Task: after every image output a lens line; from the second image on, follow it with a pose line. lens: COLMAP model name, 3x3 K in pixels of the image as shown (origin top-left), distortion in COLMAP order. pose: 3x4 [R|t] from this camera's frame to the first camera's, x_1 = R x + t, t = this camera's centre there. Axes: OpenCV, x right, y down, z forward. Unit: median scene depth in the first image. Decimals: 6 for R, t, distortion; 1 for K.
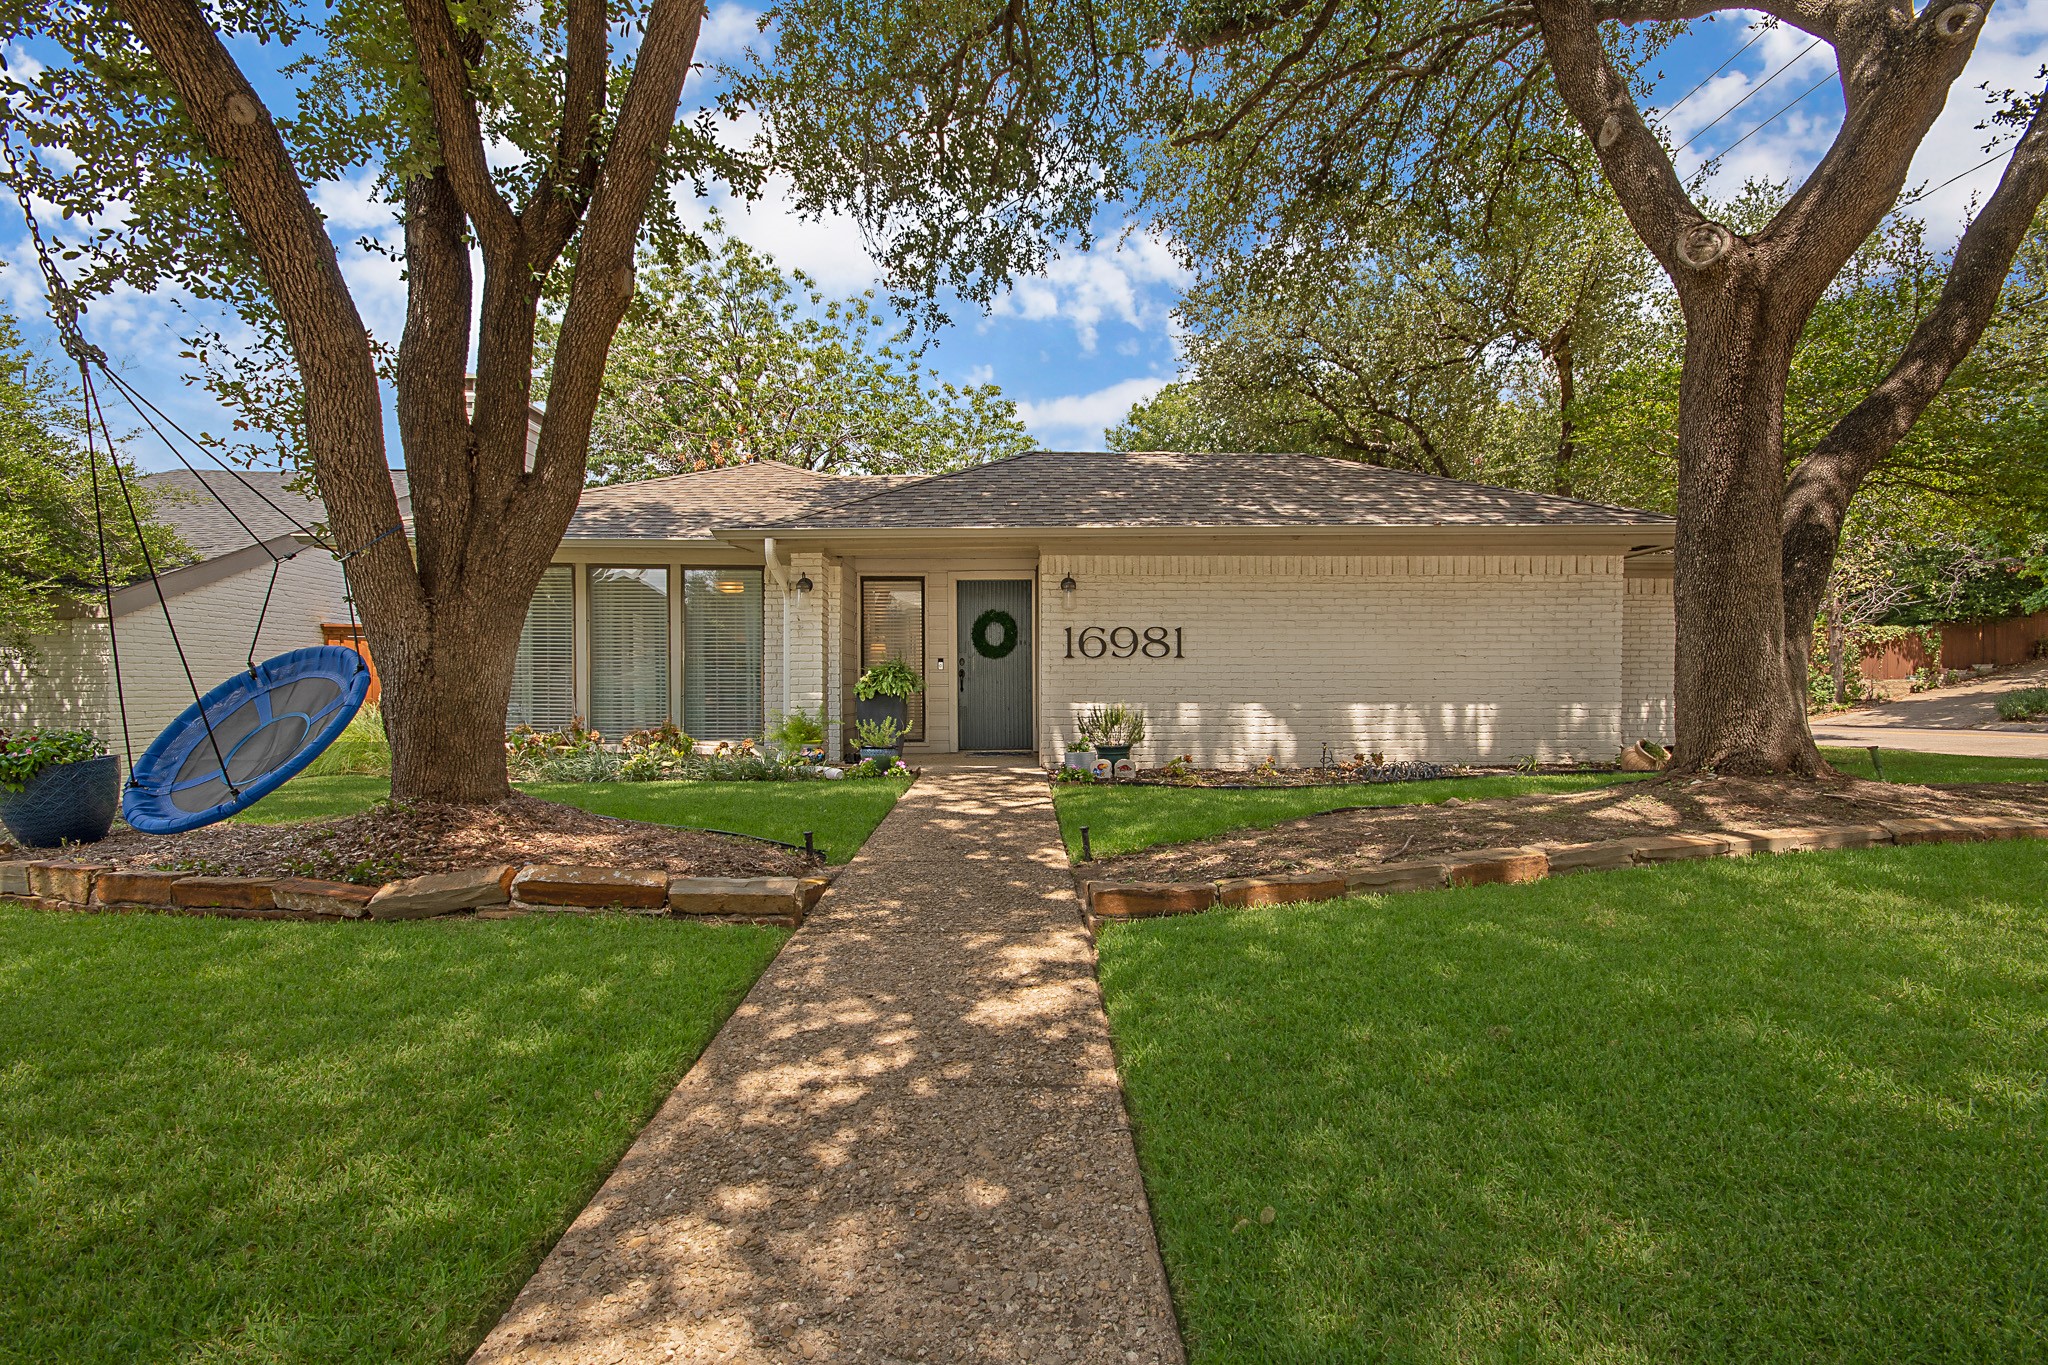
lens RADIAL K [[922.9, 0, 1025.8], [0, 922.9, 679.5], [0, 0, 1]] dist [-0.004974, -0.005529]
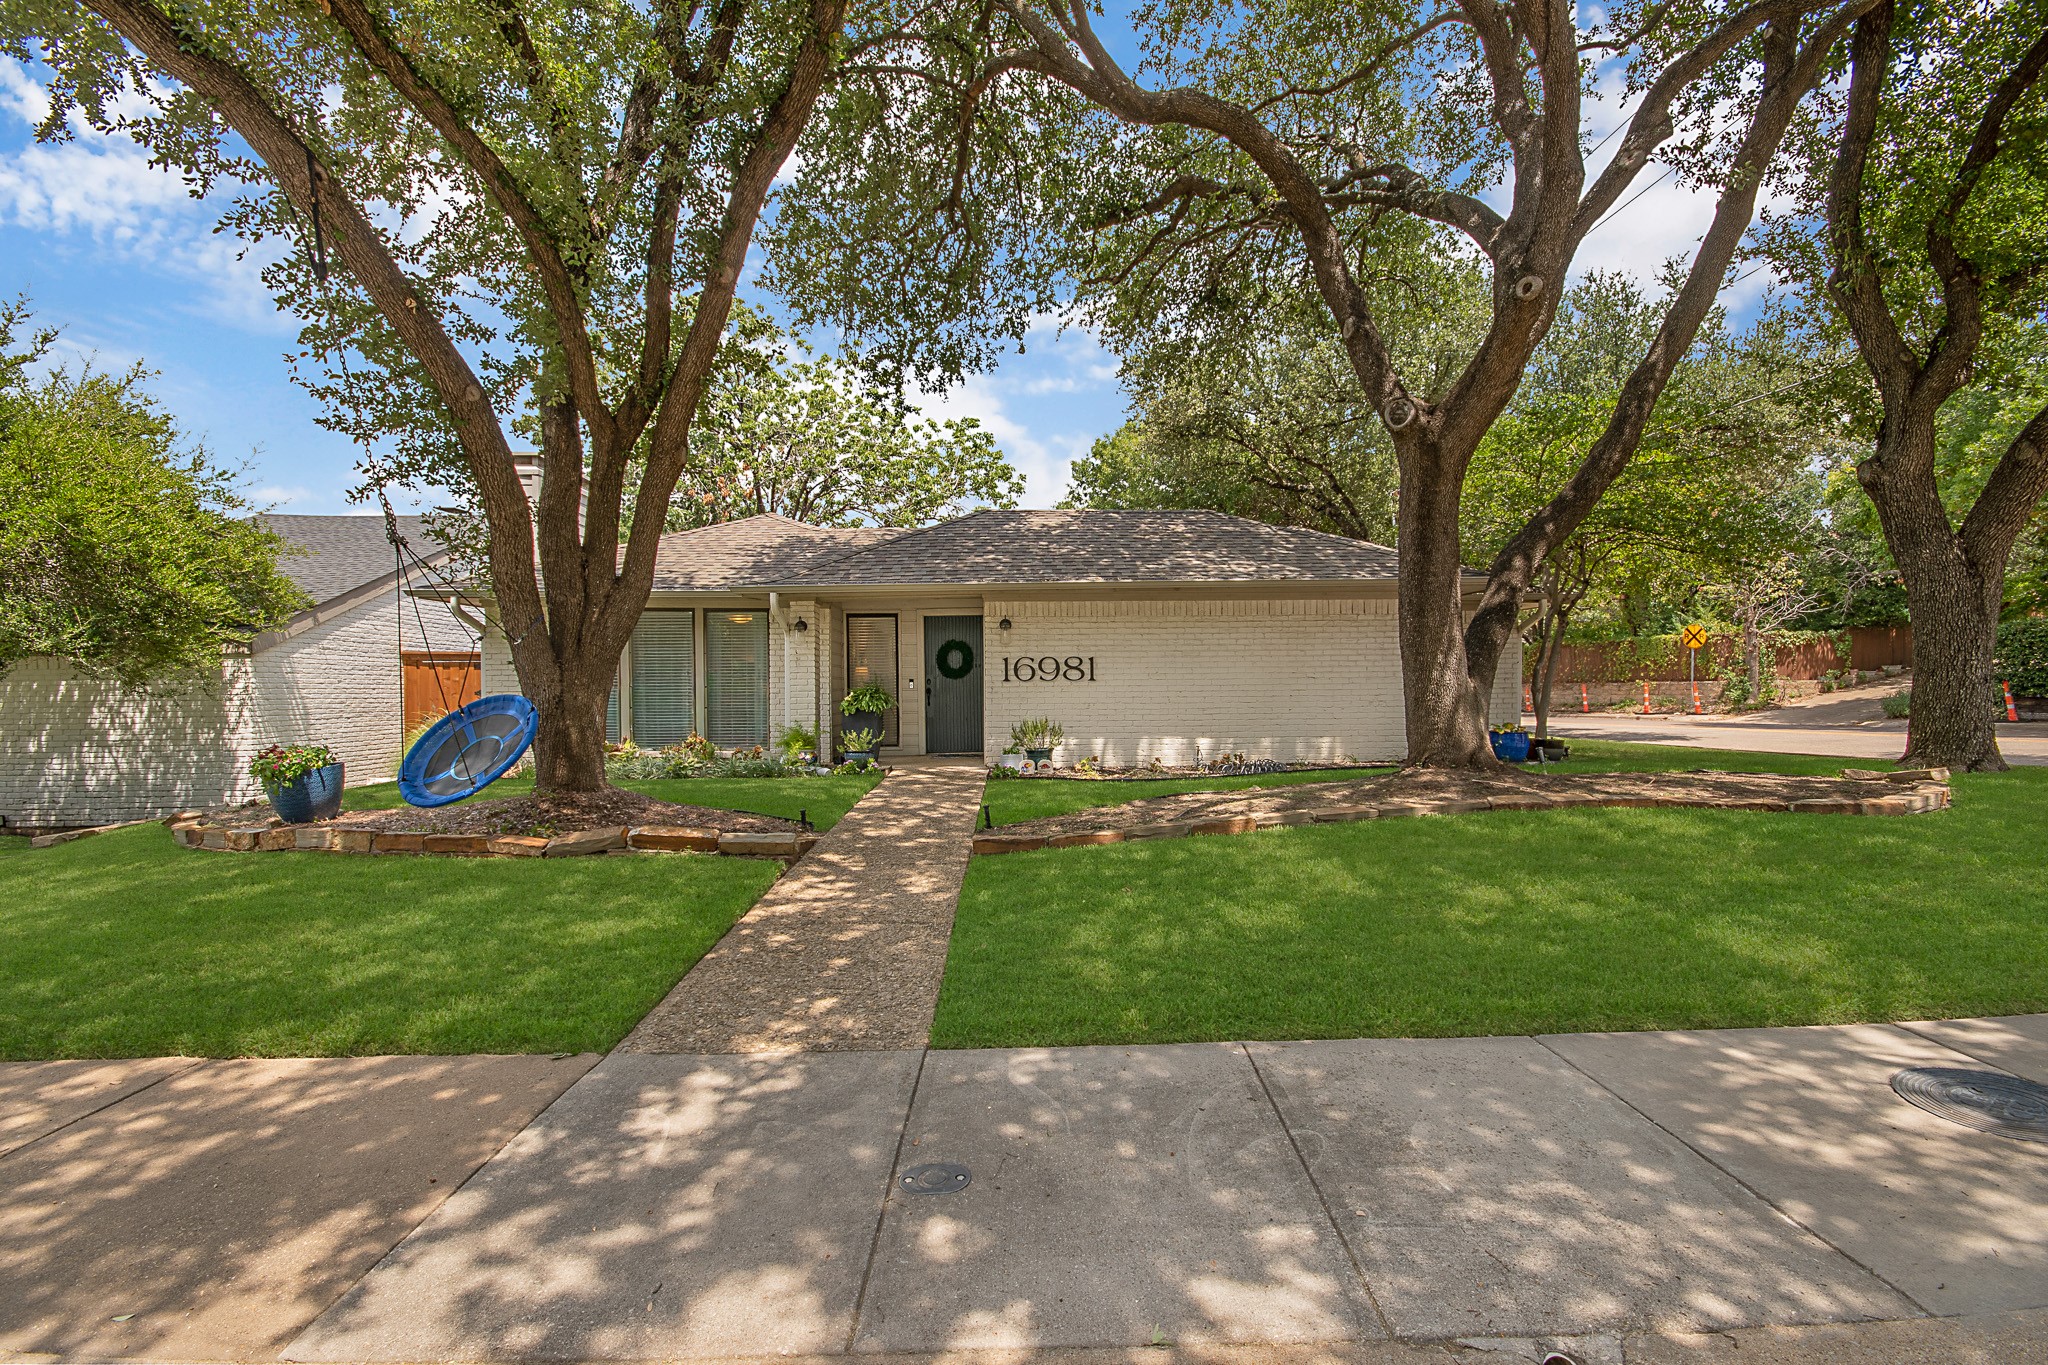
lens RADIAL K [[922.9, 0, 1025.2], [0, 922.9, 685.8], [0, 0, 1]] dist [-0.004974, -0.005529]
pose [[0.999980, -0.006272, -0.000491, 0.069022], [0.006275, 0.999947, 0.008206, -0.025571], [0.000440, -0.008209, 0.999966, -0.270719]]
